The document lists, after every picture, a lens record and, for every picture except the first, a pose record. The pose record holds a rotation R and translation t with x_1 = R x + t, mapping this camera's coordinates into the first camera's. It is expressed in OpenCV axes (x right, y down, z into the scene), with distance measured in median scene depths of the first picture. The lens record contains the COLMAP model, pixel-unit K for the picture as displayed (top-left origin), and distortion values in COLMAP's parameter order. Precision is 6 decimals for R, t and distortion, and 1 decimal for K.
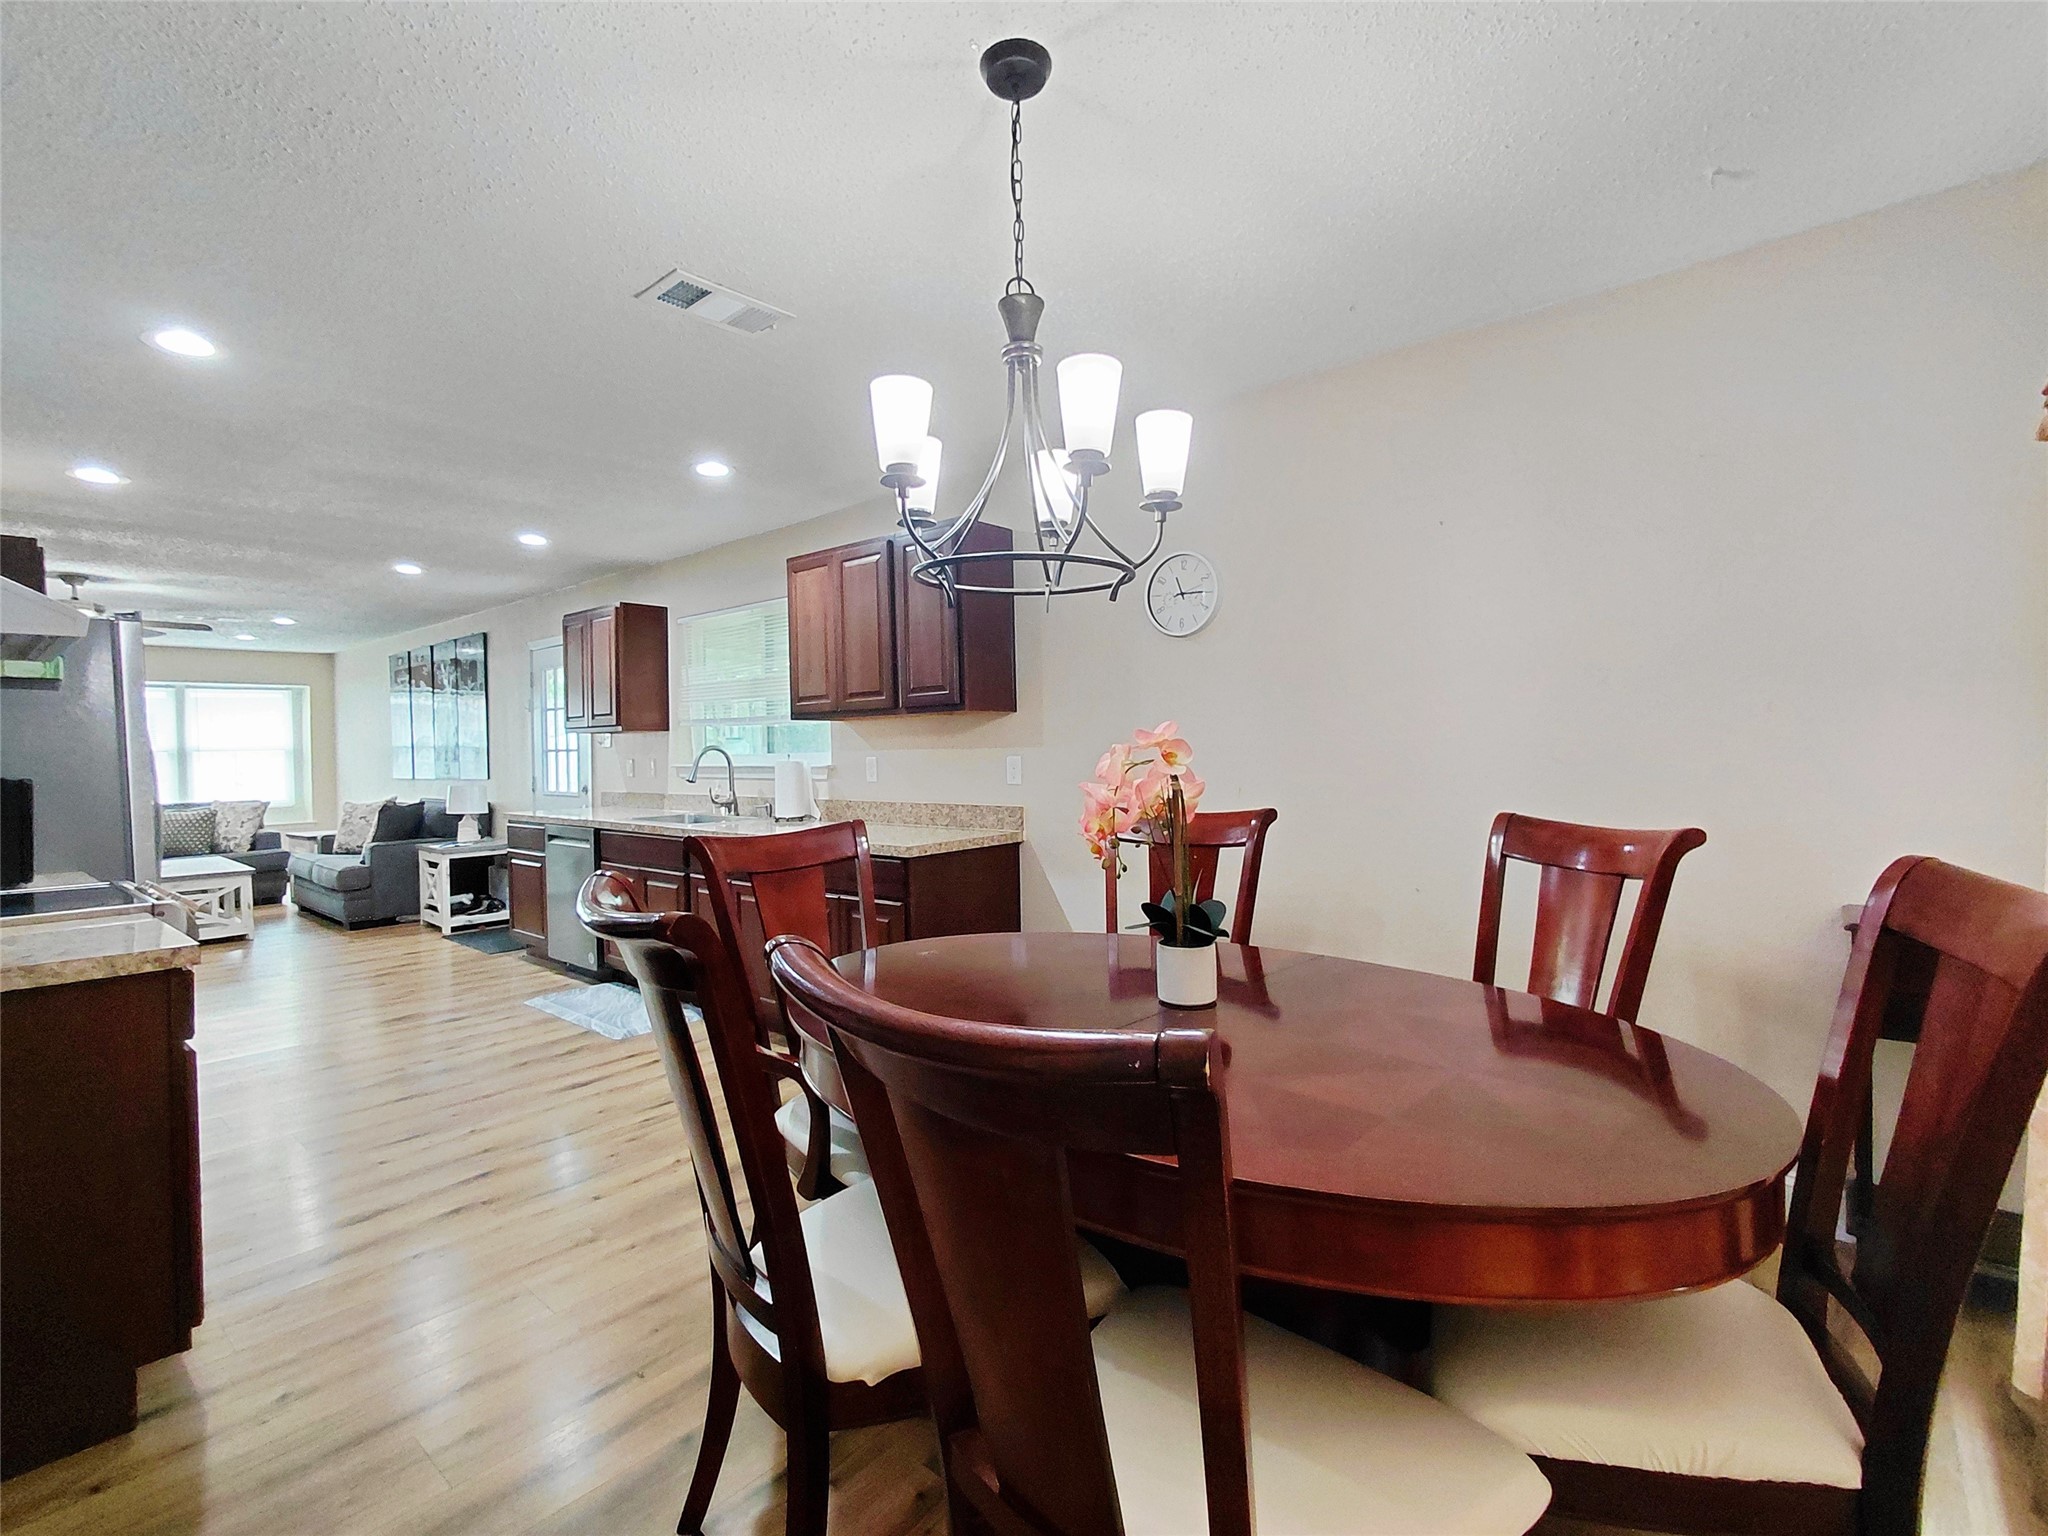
lens RADIAL K [[959.2, 0, 1018.3], [0, 959.2, 751.8], [0, 0, 1]] dist [-0.002827, 0.009945]
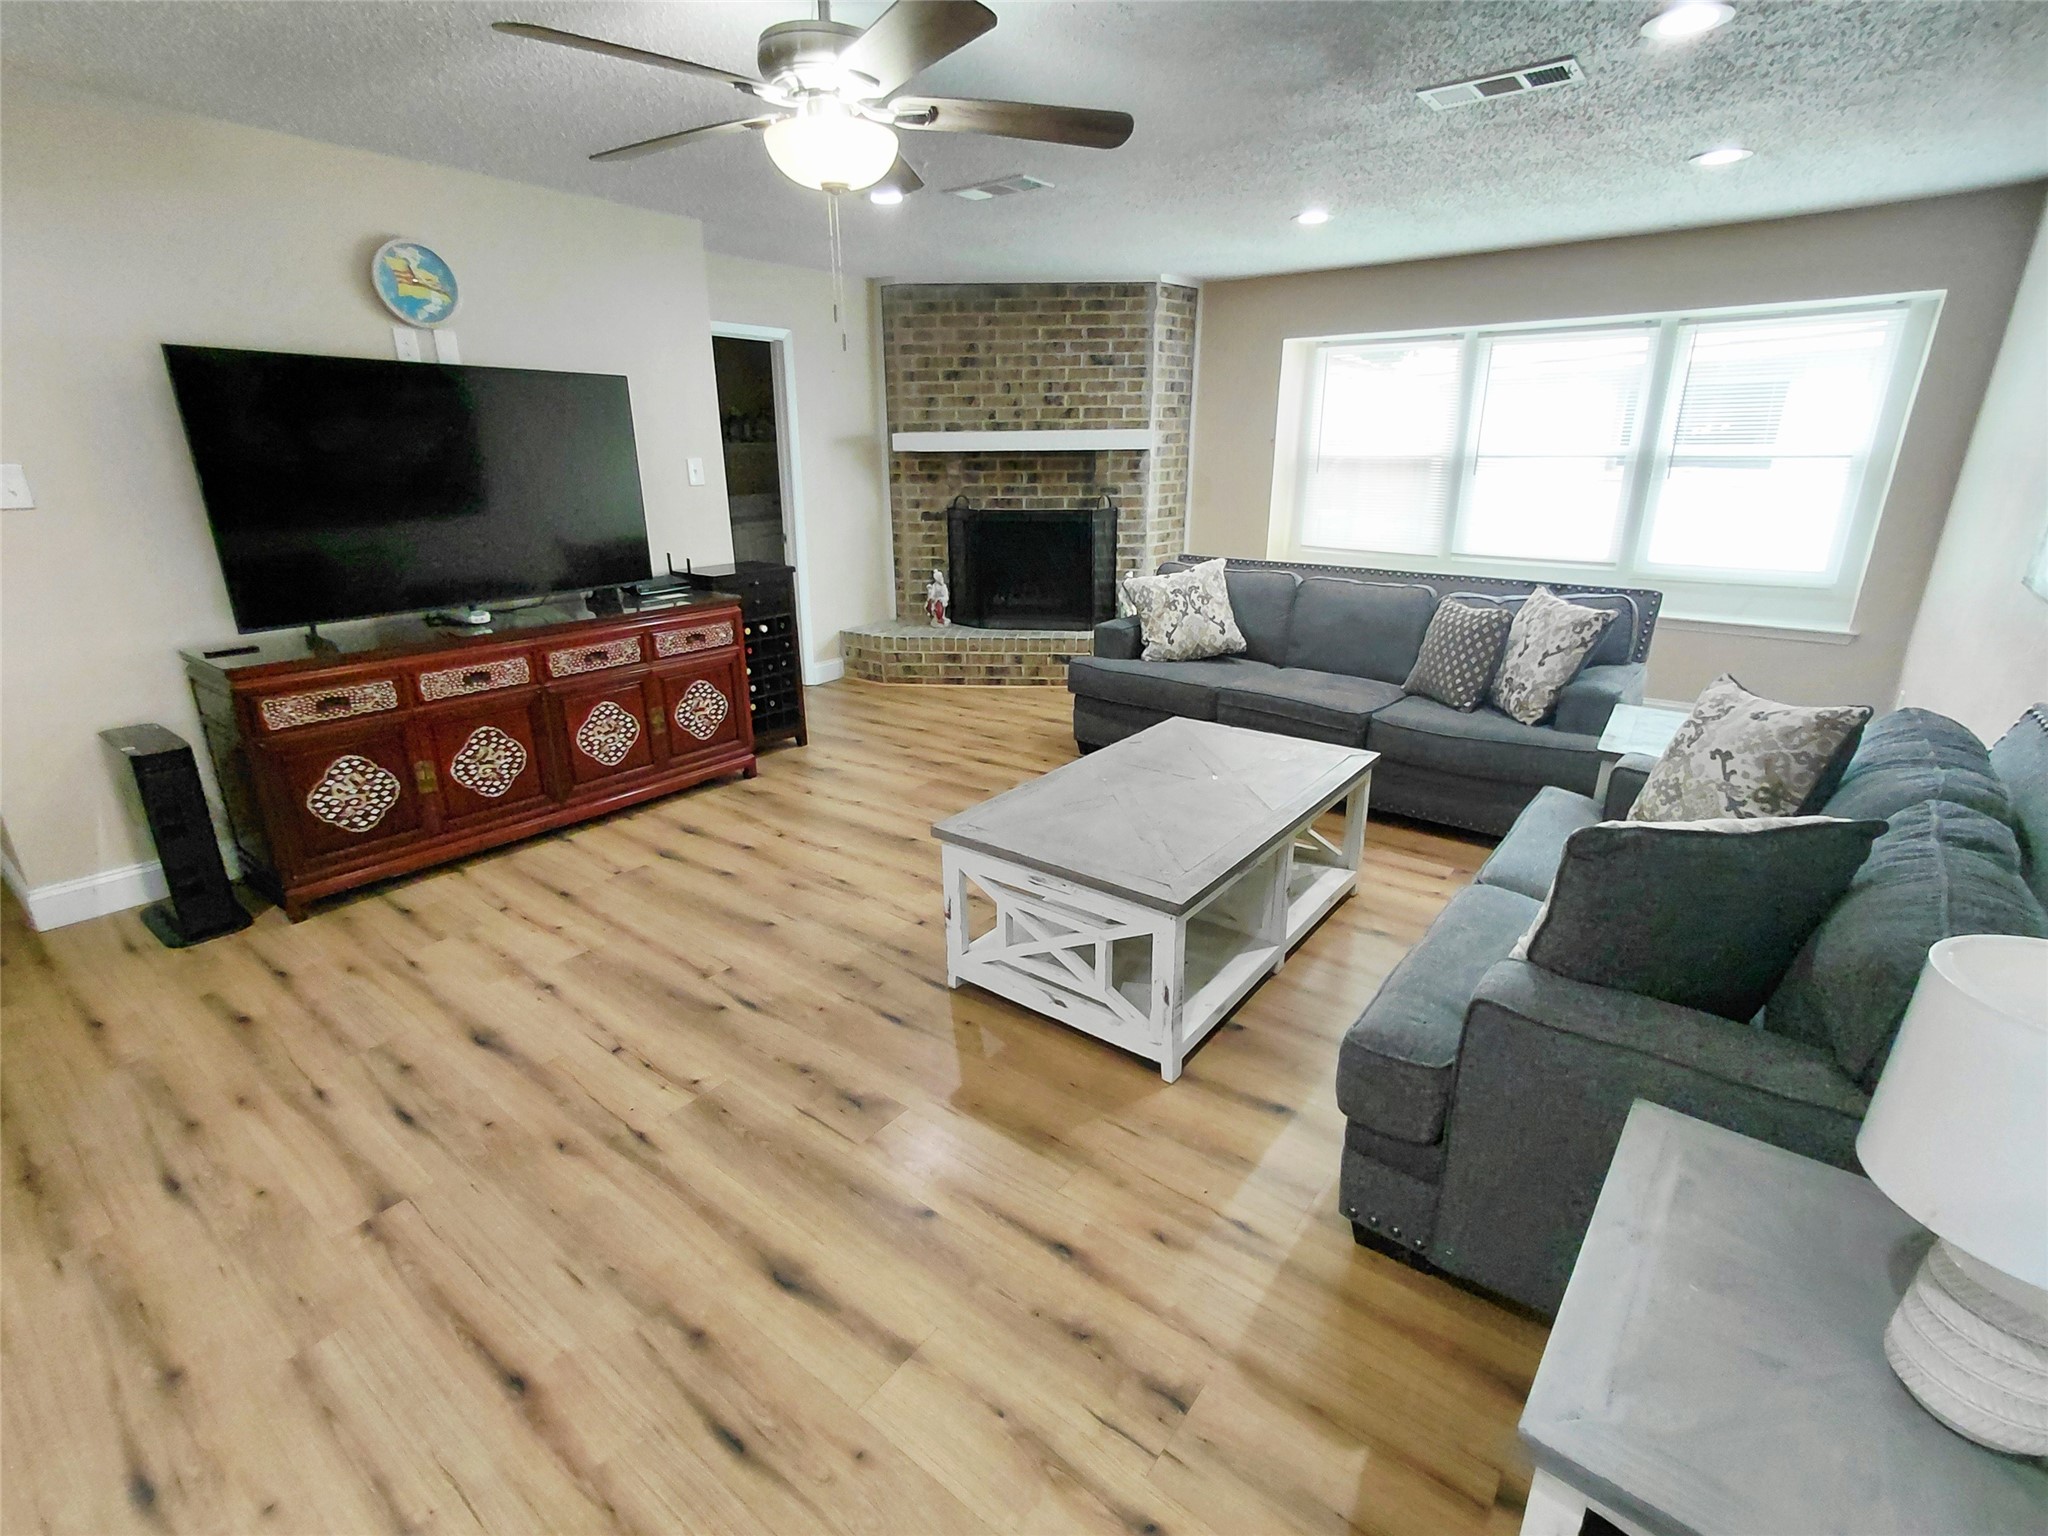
lens RADIAL K [[966.2, 0, 1026.6], [0, 966.2, 753.3], [0, 0, 1]] dist [-0.004223, 0.013635]
pose [[0.071997, 0.327621, -0.942062, -0.426376], [-0.010025, 0.944703, 0.327773, -0.020669], [0.997354, -0.014155, 0.071300, 0.764900]]
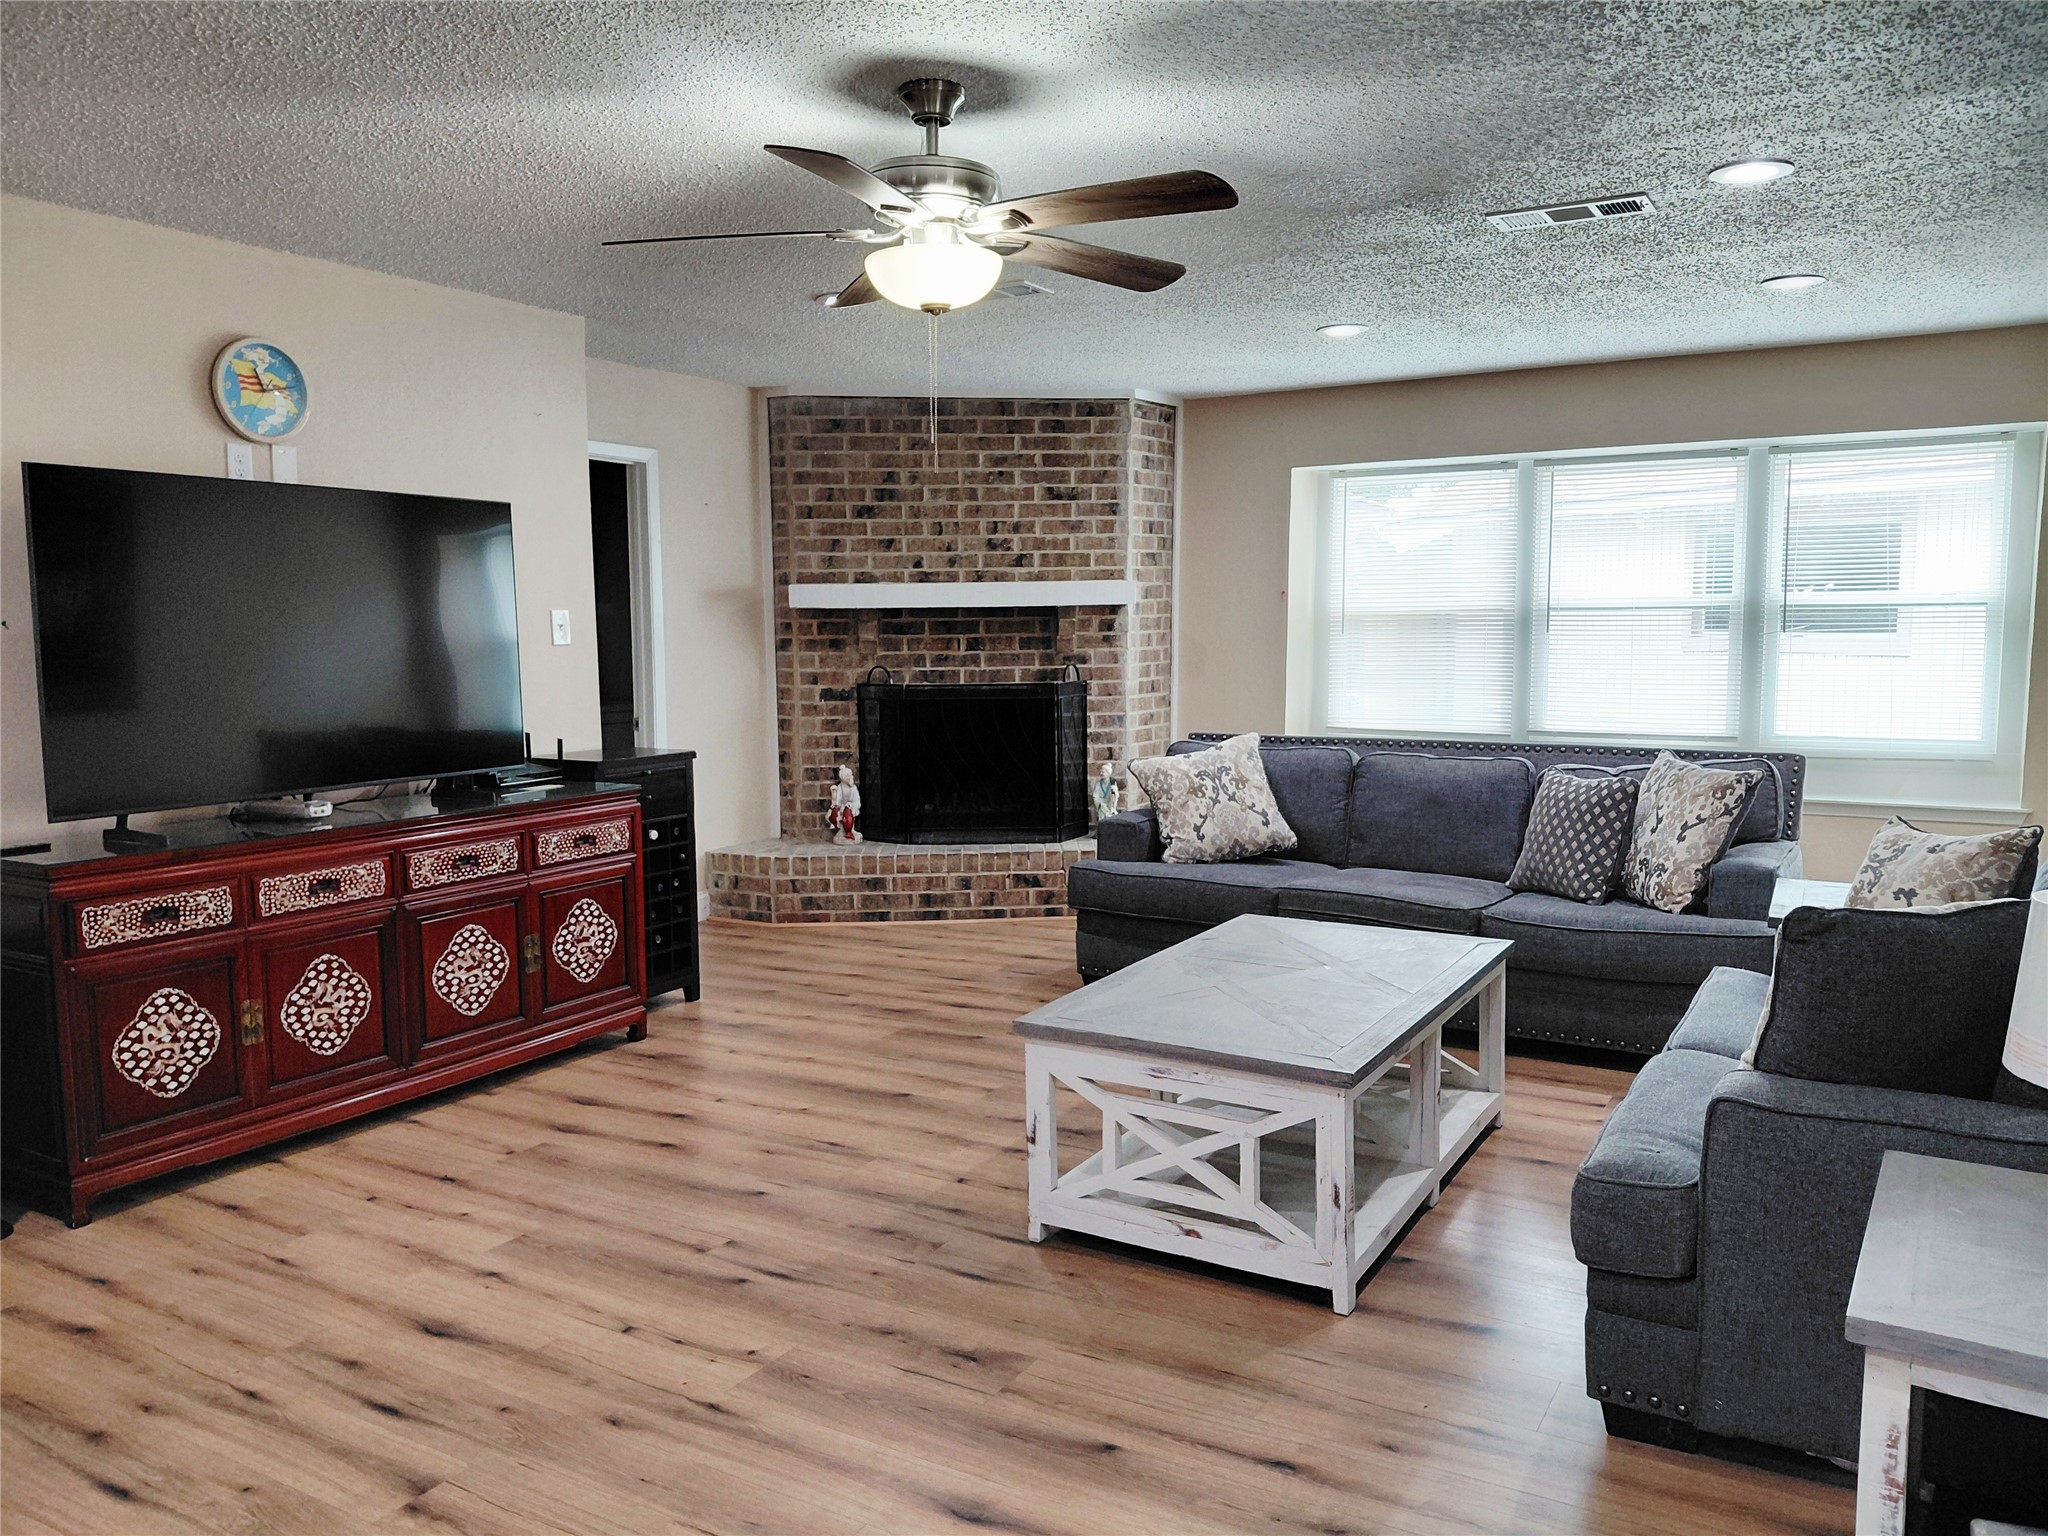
lens RADIAL K [[1508.2, 0, 1024.0], [0, 1508.2, 768.0], [0, 0, 1]] dist [0.173461, -0.325835]
pose [[0.193116, 0.120126, -0.973794, -0.332799], [-0.008249, 0.992641, 0.120815, -0.010775], [0.981141, -0.015298, 0.192686, 0.683255]]
